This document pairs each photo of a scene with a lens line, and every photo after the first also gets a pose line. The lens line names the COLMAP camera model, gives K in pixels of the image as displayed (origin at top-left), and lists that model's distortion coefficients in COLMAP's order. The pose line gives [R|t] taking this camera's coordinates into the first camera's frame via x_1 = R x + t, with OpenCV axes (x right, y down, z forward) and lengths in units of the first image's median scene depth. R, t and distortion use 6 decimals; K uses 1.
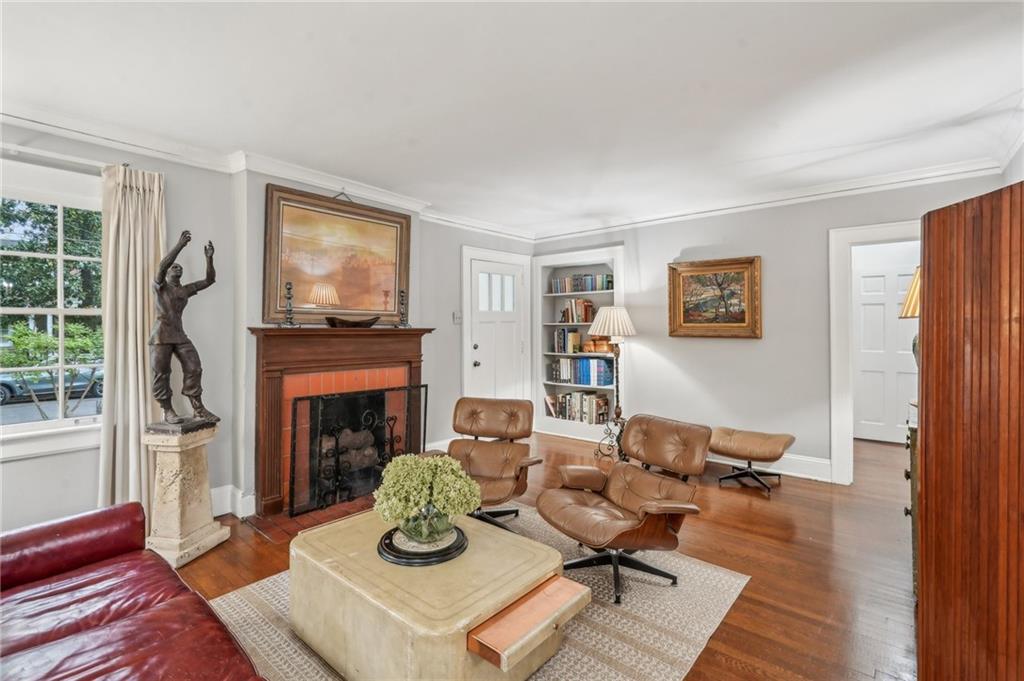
lens RADIAL K [[469.6, 0, 512.0], [0, 469.6, 340.5], [0, 0, 1]] dist [0.000302, 0.000110]
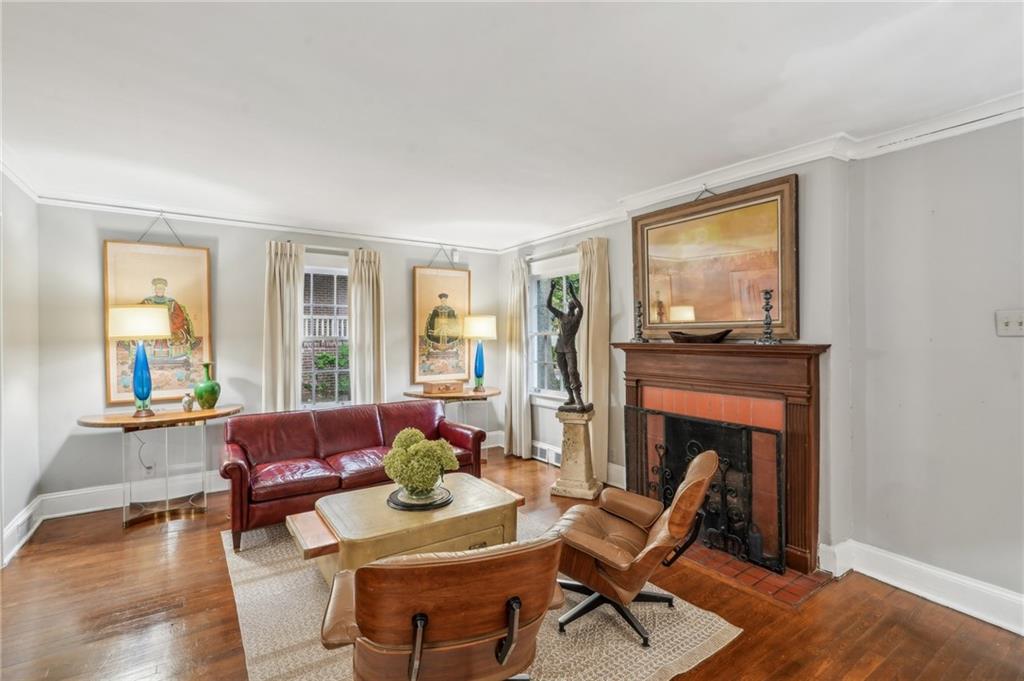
lens RADIAL K [[469.6, 0, 512.0], [0, 469.6, 340.5], [0, 0, 1]] dist [0.000302, 0.000110]
pose [[-0.256065, 0.000322, -0.966659, 0.572545], [-0.029150, 0.999543, 0.008055, -0.027881], [0.966220, 0.030241, -0.255939, 0.867798]]
